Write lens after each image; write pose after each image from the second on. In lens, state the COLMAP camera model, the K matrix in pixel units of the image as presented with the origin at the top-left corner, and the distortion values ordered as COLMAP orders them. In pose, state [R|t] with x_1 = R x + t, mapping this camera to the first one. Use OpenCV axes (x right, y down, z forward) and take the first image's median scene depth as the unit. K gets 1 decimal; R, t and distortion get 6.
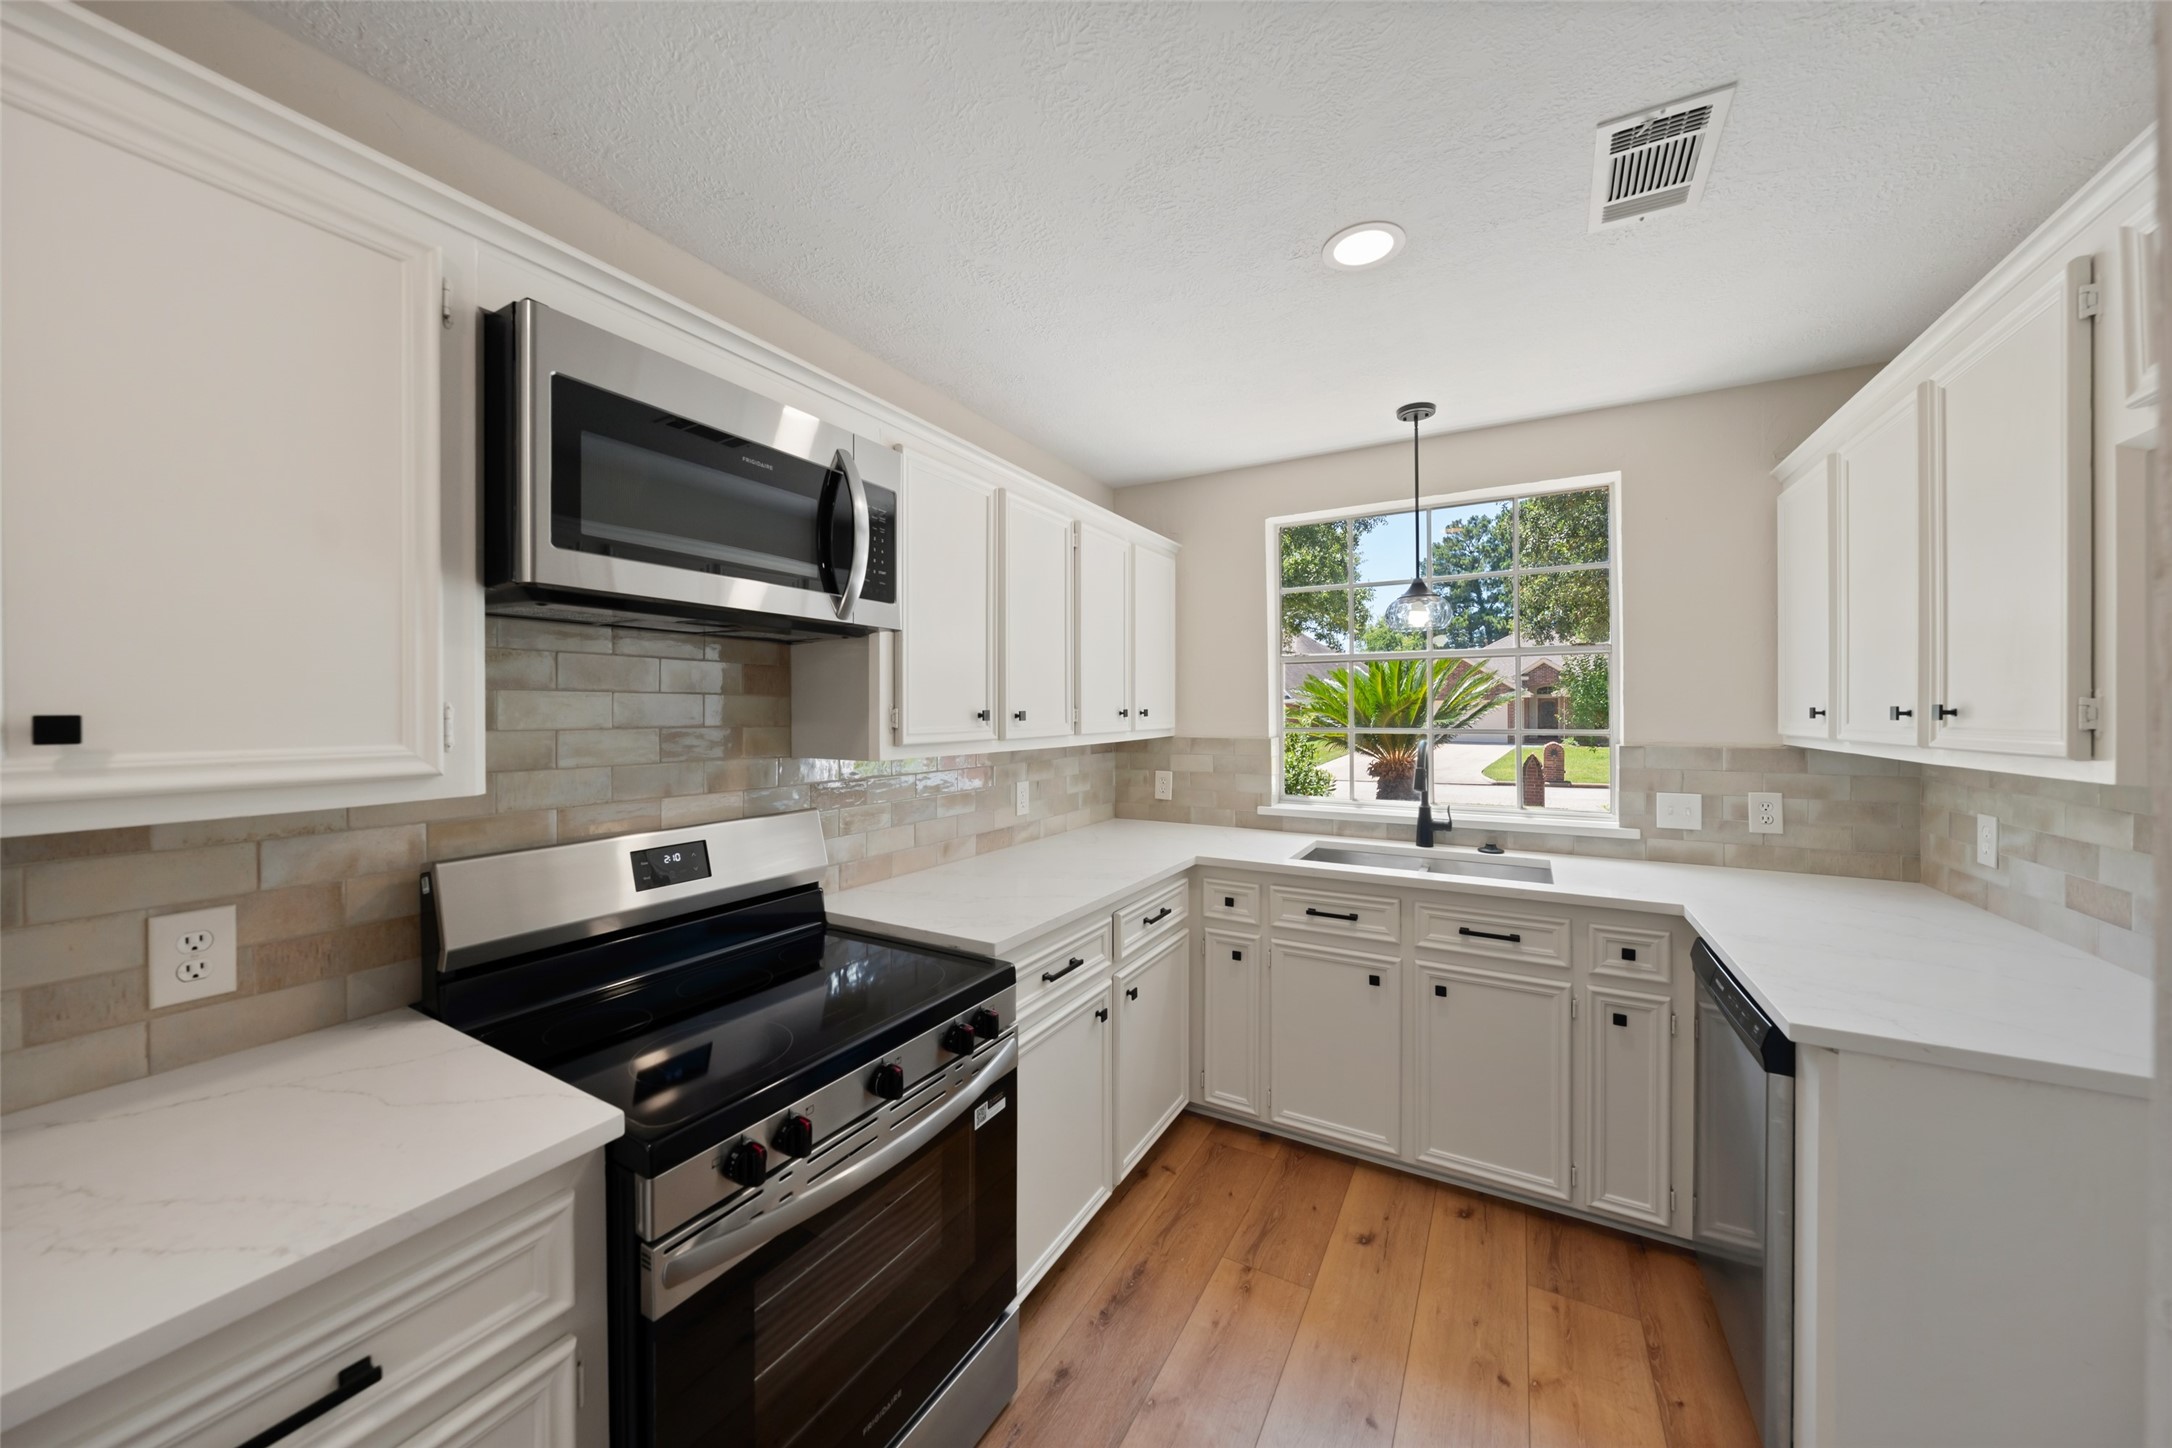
lens RADIAL K [[753.2, 0, 1081.1], [0, 753.2, 714.1], [0, 0, 1]] dist [-0.004606, -0.000012]
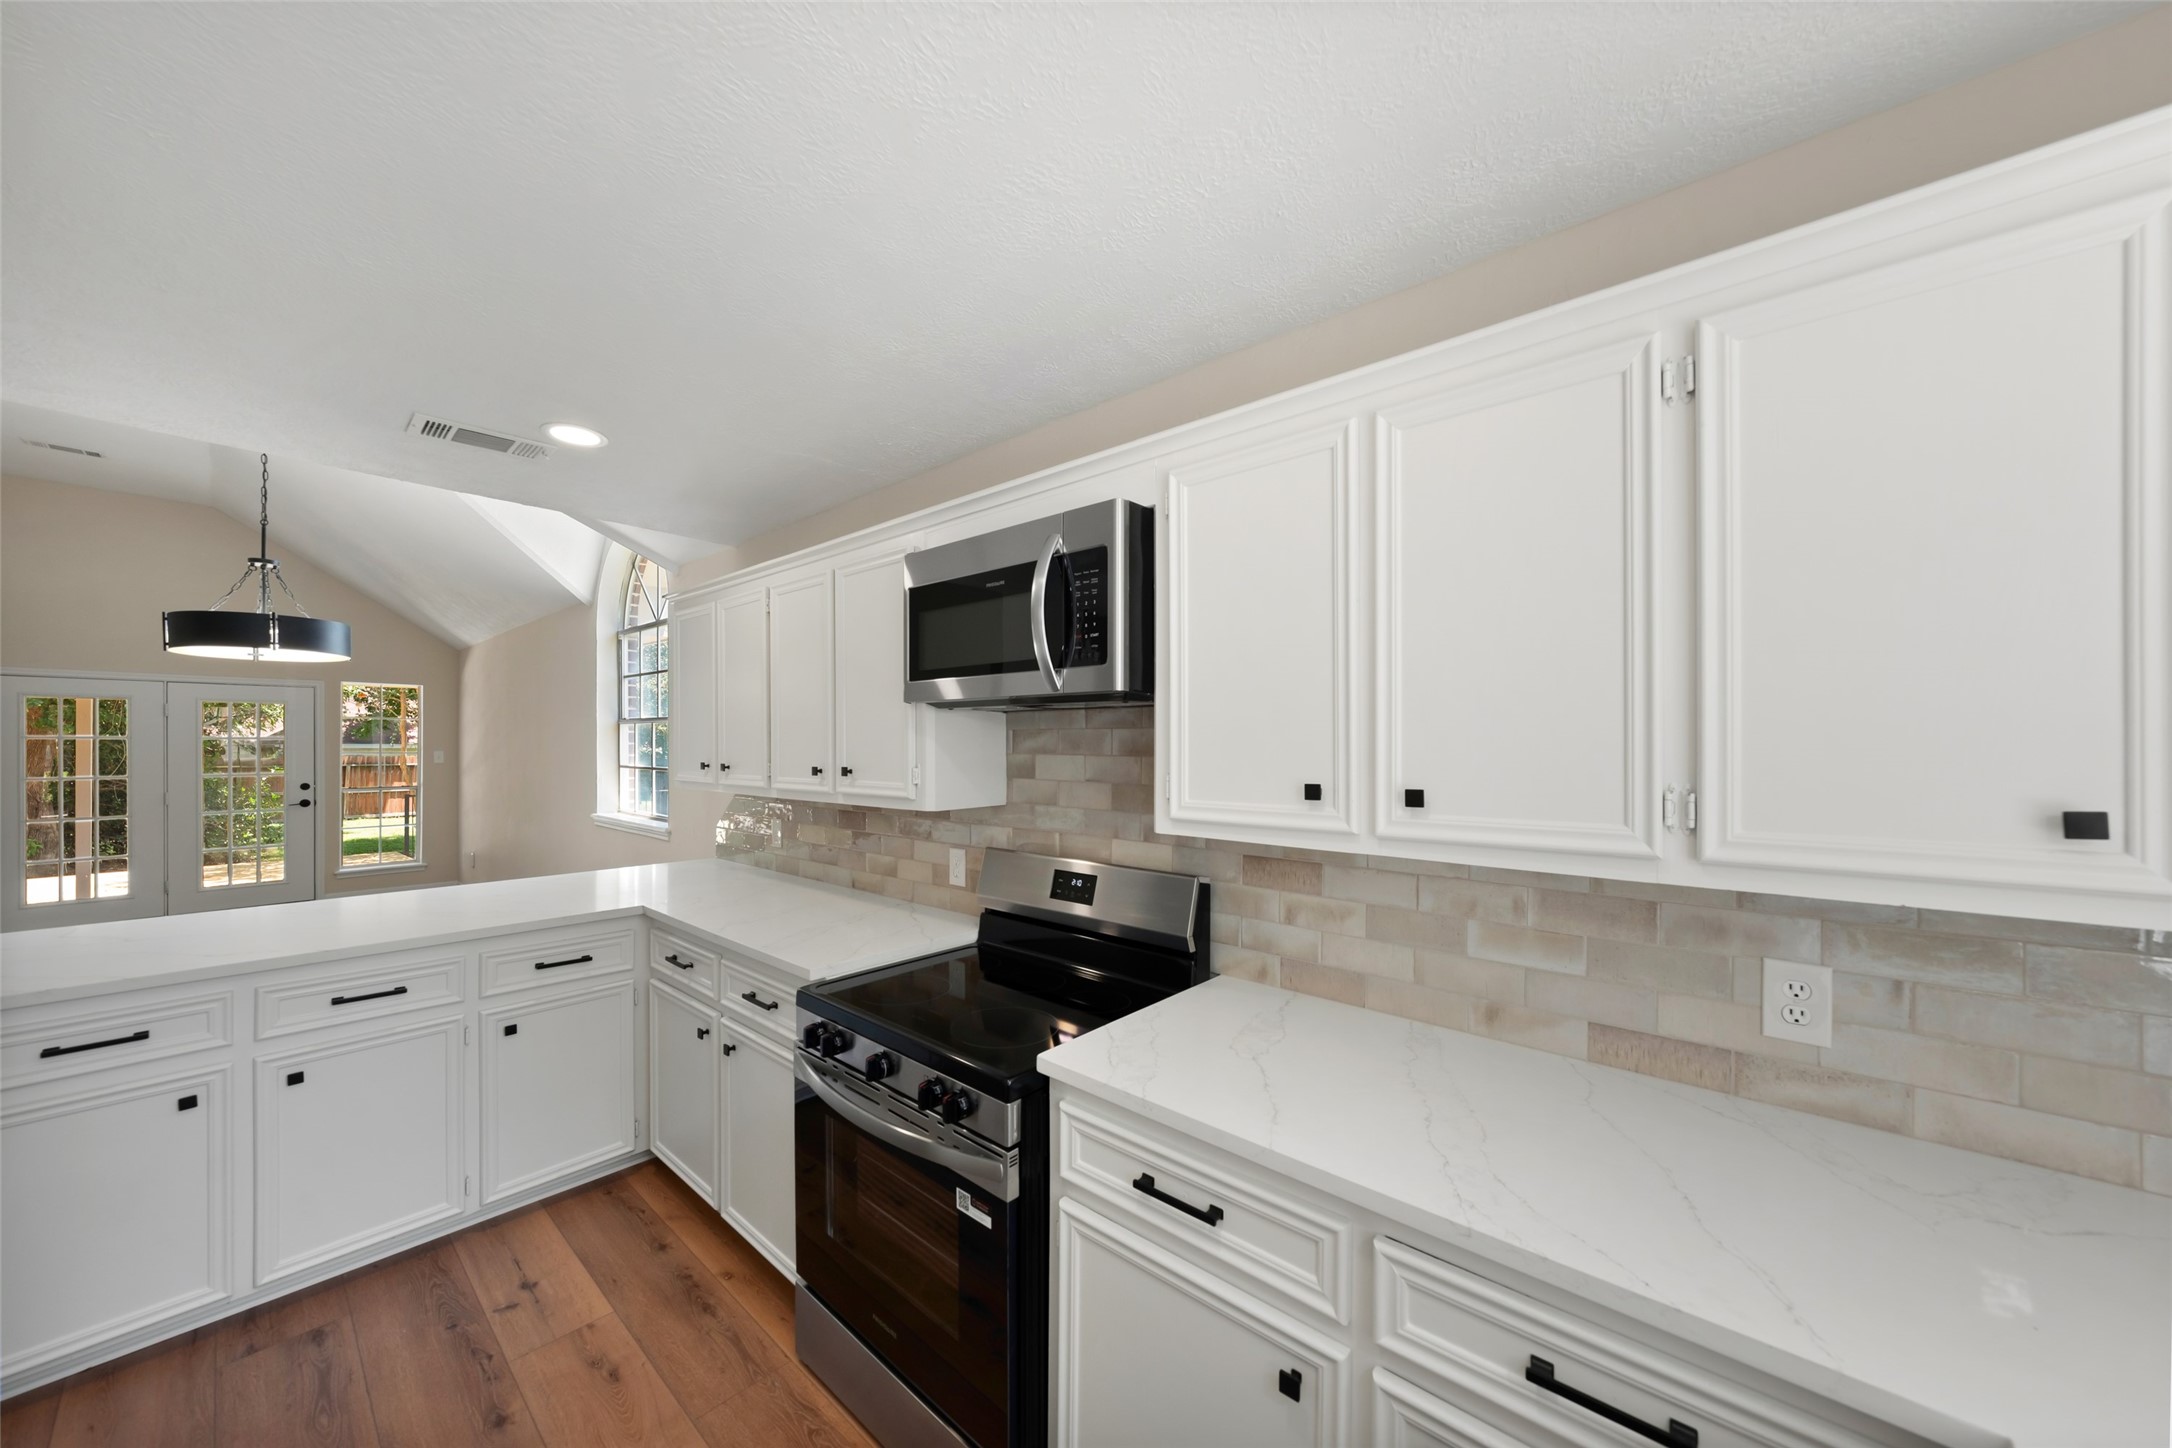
lens RADIAL K [[754.7, 0, 1093.8], [0, 754.7, 743.7], [0, 0, 1]] dist [-0.004893, -0.000086]
pose [[-0.187697, 0.001200, -0.982226, 0.647457], [-0.008215, 0.999962, 0.002792, -0.047557], [0.982193, 0.008593, -0.187681, 1.108953]]
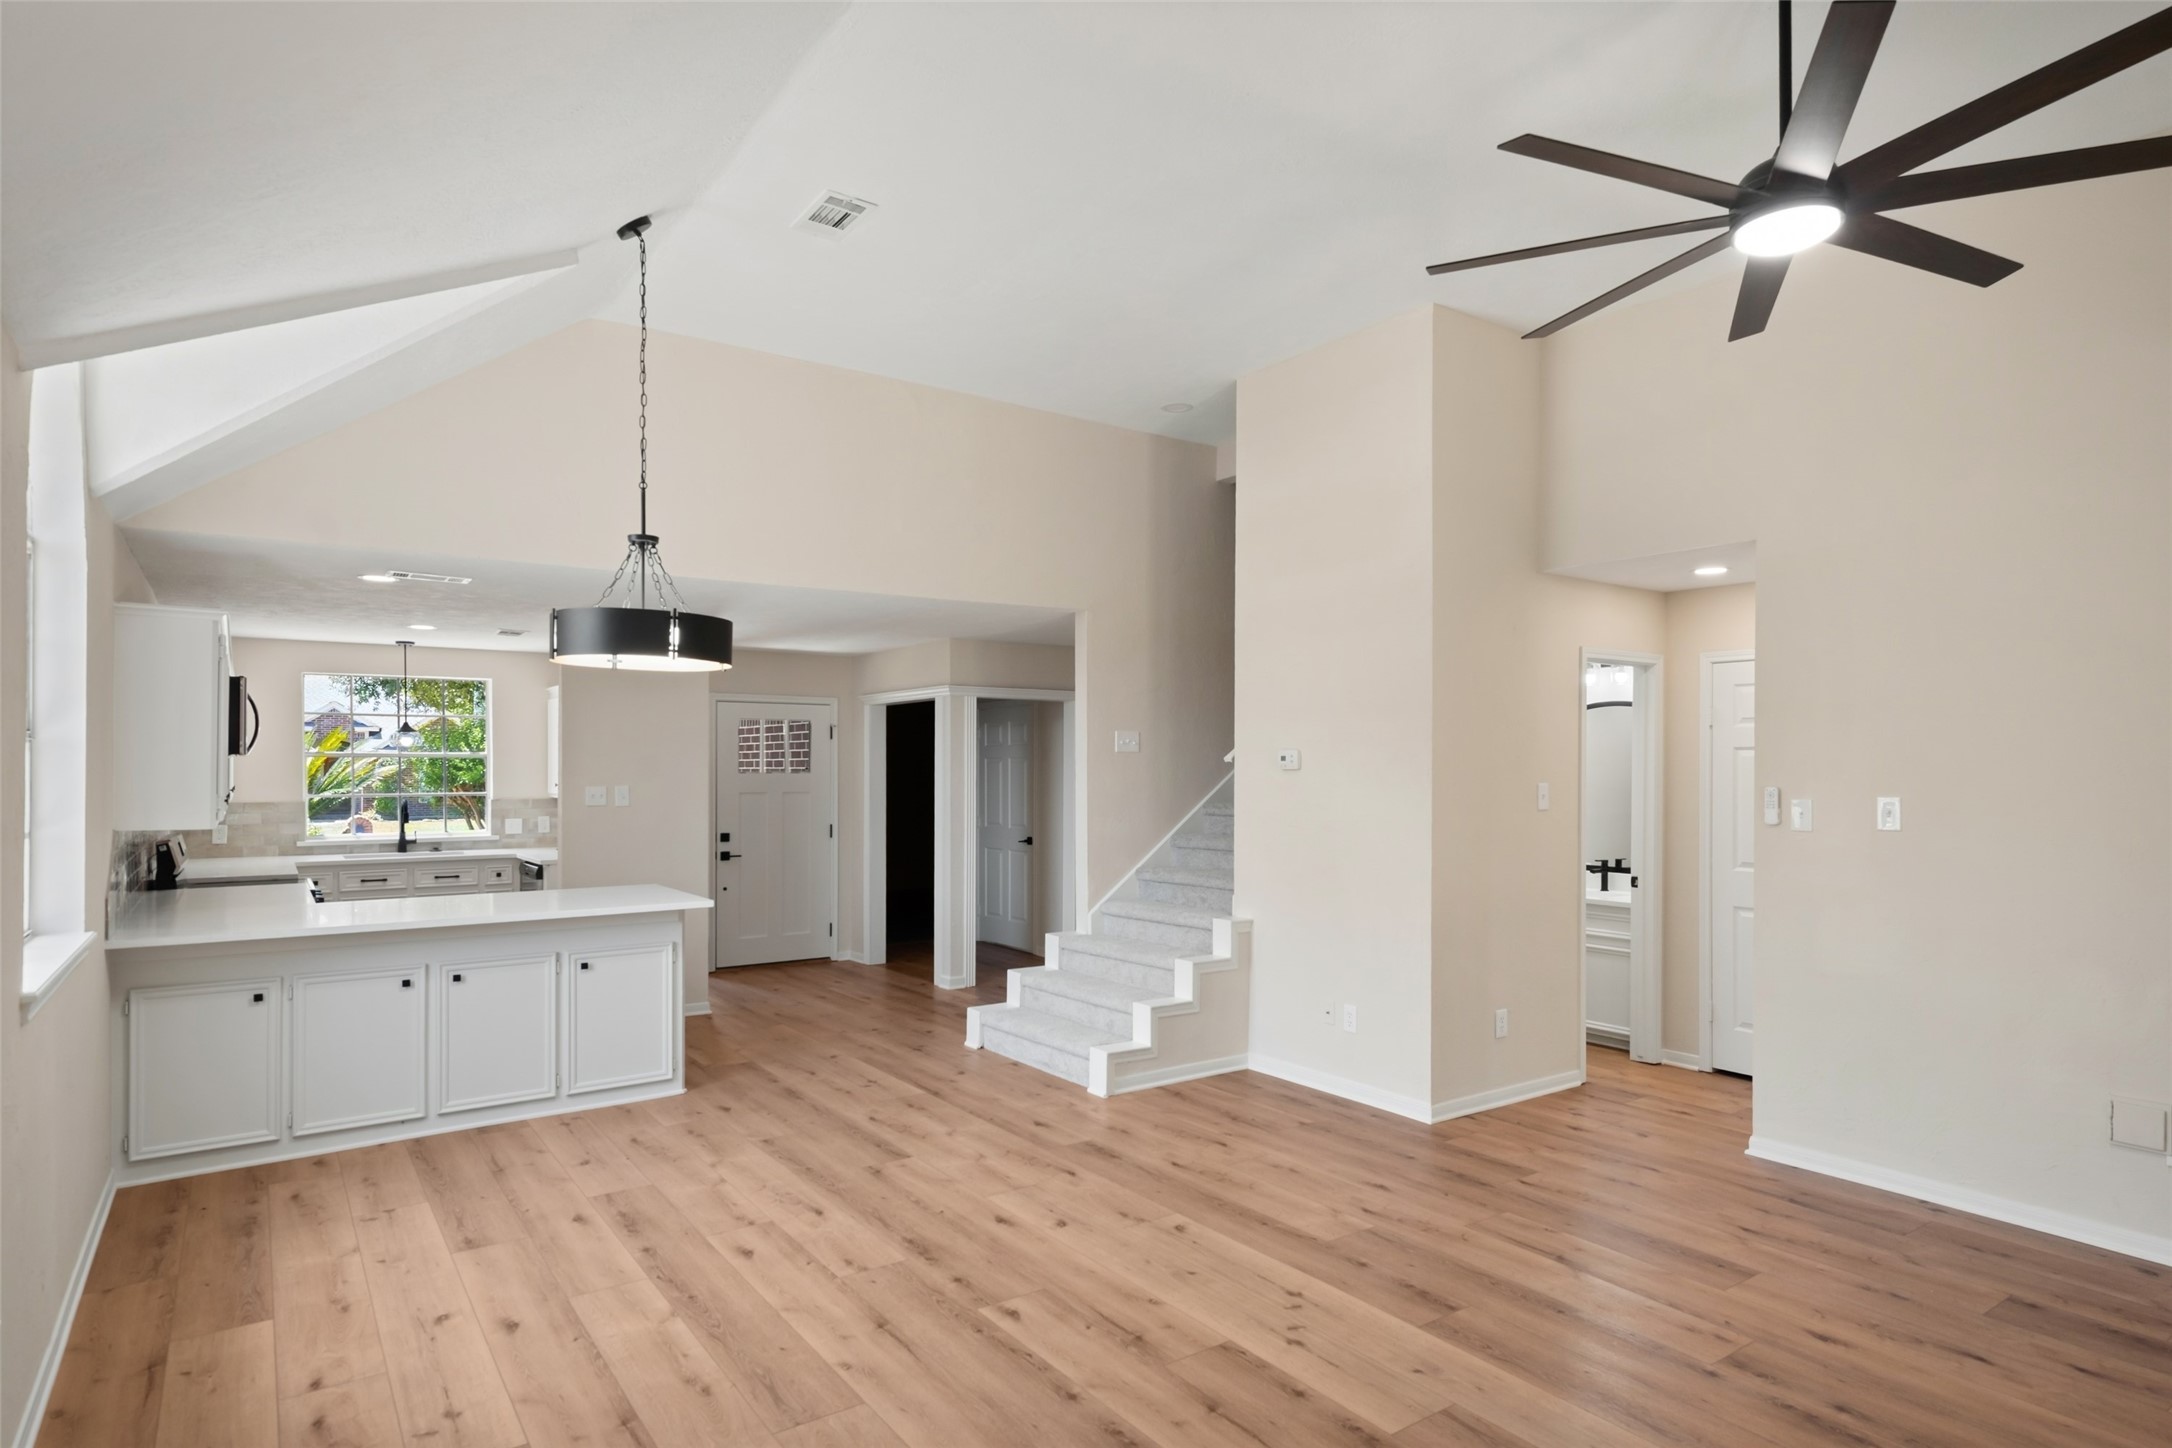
lens RADIAL K [[1185.3, 0, 1097.8], [0, 1185.3, 763.5], [0, 0, 1]] dist [0.008651, -0.002868]
pose [[0.416046, 0.006535, 0.909320, -2.553059], [0.003856, 0.999953, -0.008951, -0.039417], [-0.909335, 0.007230, 0.416001, -3.093033]]
